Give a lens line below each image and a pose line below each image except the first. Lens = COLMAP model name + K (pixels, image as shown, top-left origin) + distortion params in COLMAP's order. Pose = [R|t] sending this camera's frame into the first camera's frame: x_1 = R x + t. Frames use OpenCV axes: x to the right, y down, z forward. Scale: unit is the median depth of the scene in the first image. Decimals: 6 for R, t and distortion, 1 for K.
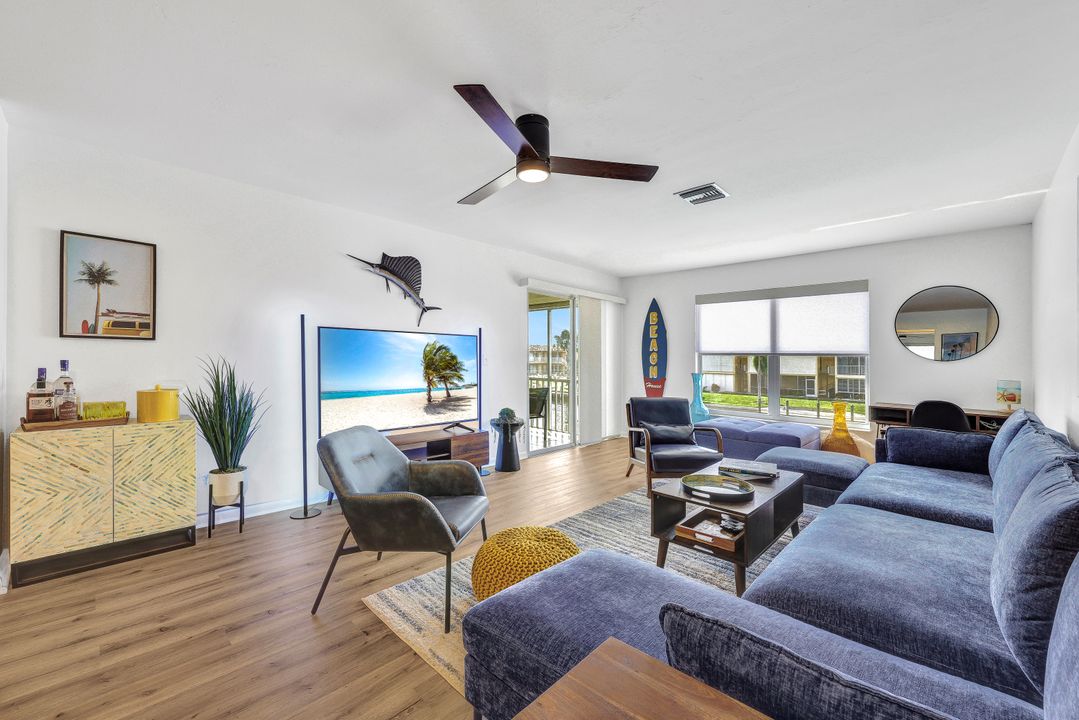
lens RADIAL K [[430.8, 0, 539.5], [0, 430.8, 360.0], [0, 0, 1]] dist [-0.010276, 0.000139]
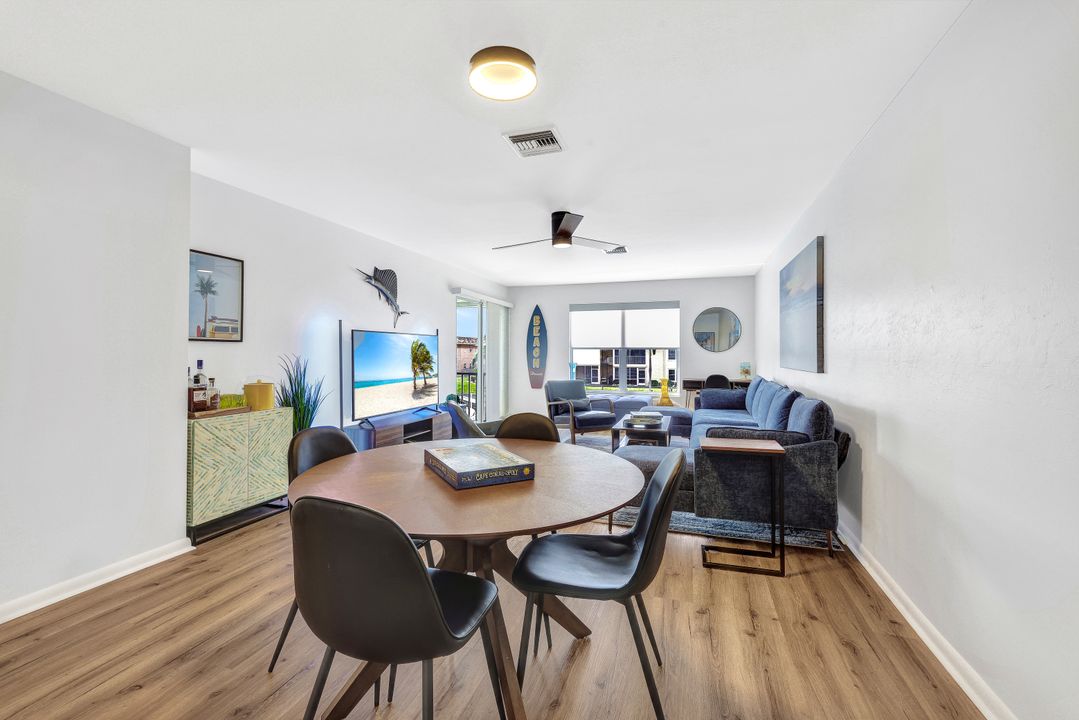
lens RADIAL K [[439.5, 0, 539.5], [0, 439.5, 360.0], [0, 0, 1]] dist [0.000596, 0.000373]
pose [[0.906846, -0.019801, 0.420997, -0.450979], [0.013824, 0.999756, 0.017243, -0.004464], [-0.421235, -0.009817, 0.906898, -0.297403]]
